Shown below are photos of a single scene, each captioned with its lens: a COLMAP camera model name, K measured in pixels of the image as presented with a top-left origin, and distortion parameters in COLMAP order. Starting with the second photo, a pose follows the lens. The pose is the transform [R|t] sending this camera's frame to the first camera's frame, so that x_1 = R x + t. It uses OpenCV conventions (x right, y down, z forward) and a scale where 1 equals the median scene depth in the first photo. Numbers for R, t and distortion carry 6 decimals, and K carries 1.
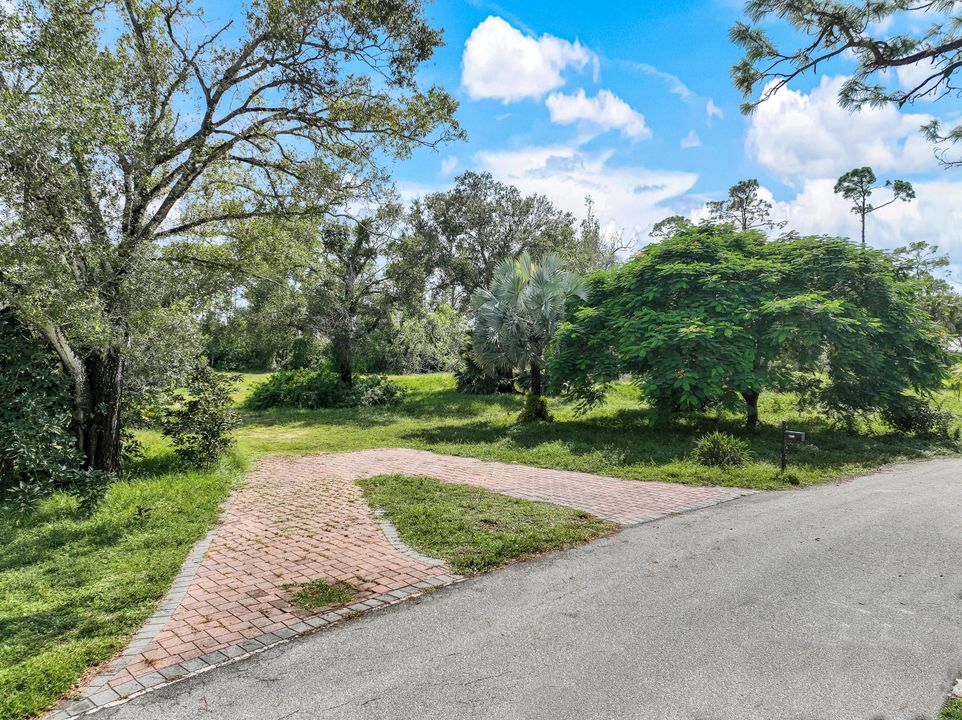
lens RADIAL K [[661.3, 0, 481.0], [0, 661.3, 360.0], [0, 0, 1]] dist [-0.002836, 0.000560]
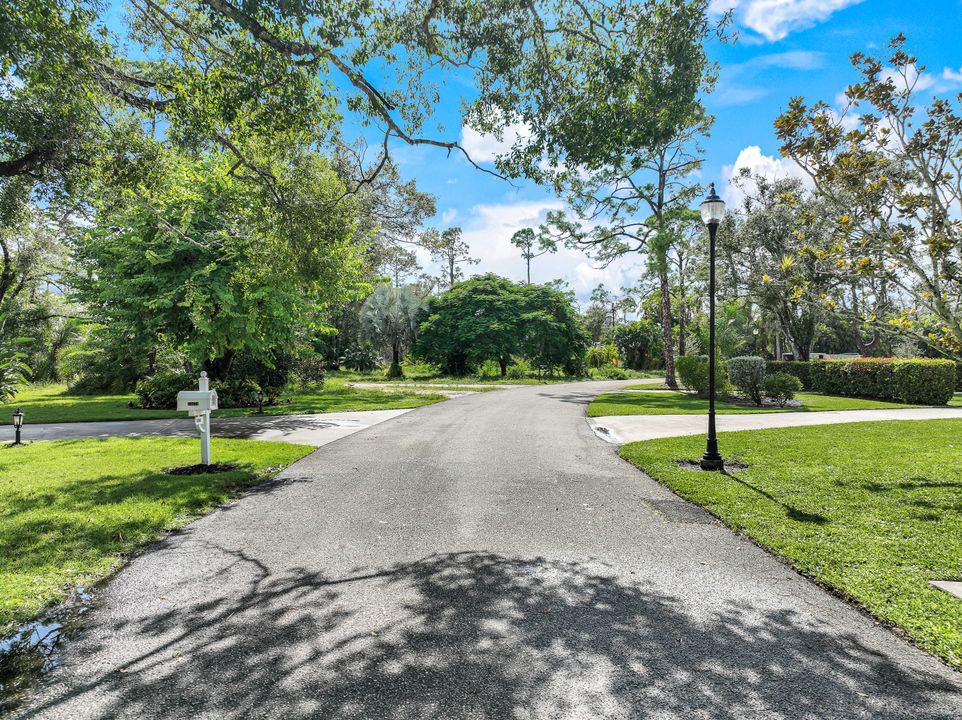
lens RADIAL K [[661.3, 0, 481.0], [0, 661.3, 360.0], [0, 0, 1]] dist [-0.002836, 0.000560]
pose [[0.882054, -0.003473, 0.471136, -0.682254], [0.011504, 0.999833, -0.014166, 0.087188], [-0.471009, 0.017915, 0.881947, -0.822605]]
